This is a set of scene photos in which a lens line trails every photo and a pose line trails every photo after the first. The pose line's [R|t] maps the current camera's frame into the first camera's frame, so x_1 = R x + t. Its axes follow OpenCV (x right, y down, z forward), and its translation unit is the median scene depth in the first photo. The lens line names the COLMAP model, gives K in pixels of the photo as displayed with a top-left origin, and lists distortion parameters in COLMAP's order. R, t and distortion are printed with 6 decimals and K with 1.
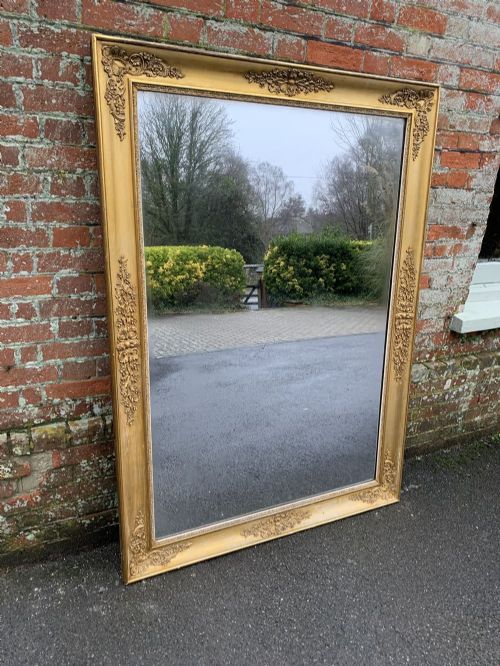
lens RADIAL K [[458.8, 0, 232.2], [0, 458.8, 328.8], [0, 0, 1]] dist [-0.000049, -0.002056]
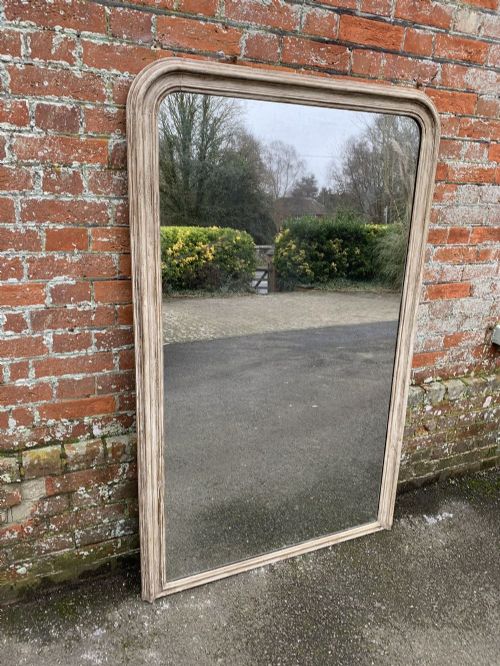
lens RADIAL K [[462.3, 0, 239.0], [0, 462.3, 325.0], [0, 0, 1]] dist [0.002119, -0.004088]
pose [[0.999480, 0.015665, -0.028169, 0.004657], [-0.015486, 0.999858, 0.006579, -0.039648], [0.028268, -0.006140, 0.999582, 0.103047]]
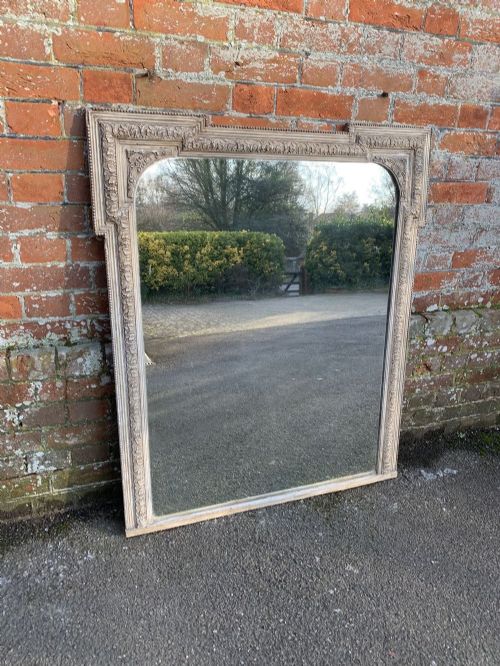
lens RADIAL K [[462.3, 0, 249.2], [0, 462.3, 323.0], [0, 0, 1]] dist [0.000748, -0.003325]
pose [[0.996001, 0.038686, -0.080532, 0.151428], [-0.034446, 0.997980, 0.053387, 0.091847], [0.082434, -0.050399, 0.995321, 0.293056]]
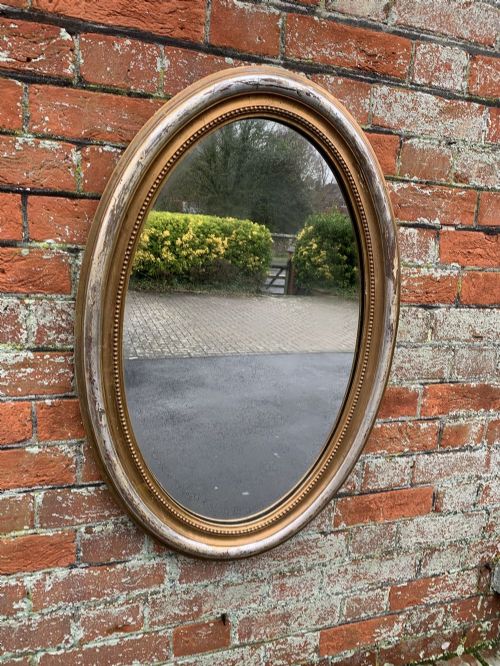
lens RADIAL K [[465.9, 0, 245.4], [0, 465.9, 322.9], [0, 0, 1]] dist [0.003341, -0.002606]
pose [[0.994158, 0.027768, -0.104297, 0.350146], [-0.045423, 0.984235, -0.170932, -0.232275], [0.097906, 0.174671, 0.979747, 0.605572]]
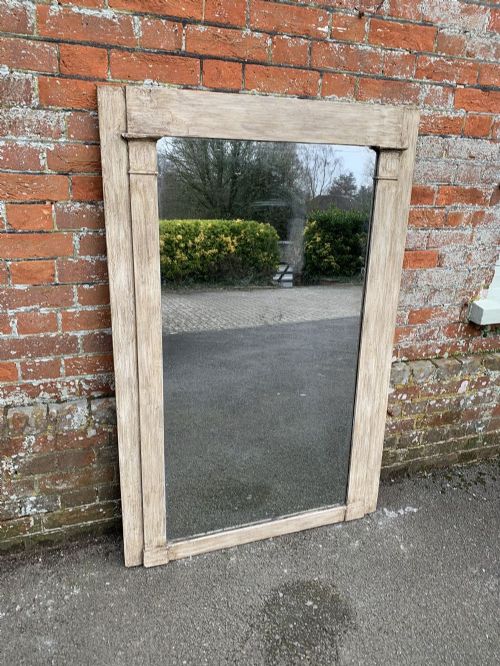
lens RADIAL K [[465.9, 0, 245.4], [0, 465.9, 322.9], [0, 0, 1]] dist [0.003341, -0.002606]
pose [[0.995235, 0.038140, -0.089732, 0.211427], [-0.035644, 0.998936, 0.029258, -0.003957], [0.090752, -0.025920, 0.995536, 0.197908]]
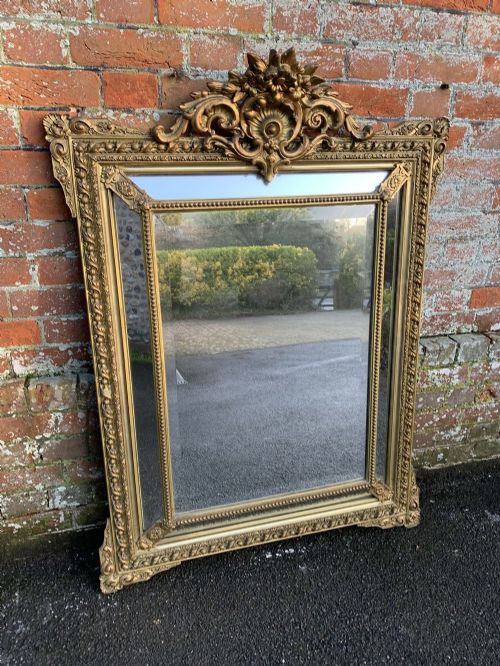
lens RADIAL K [[464.2, 0, 248.7], [0, 464.2, 320.7], [0, 0, 1]] dist [-0.000530, -0.003594]
pose [[0.985890, 0.036278, -0.163413, 0.142216], [-0.029253, 0.998550, 0.045193, 0.063367], [0.164816, -0.039775, 0.985522, 0.372161]]
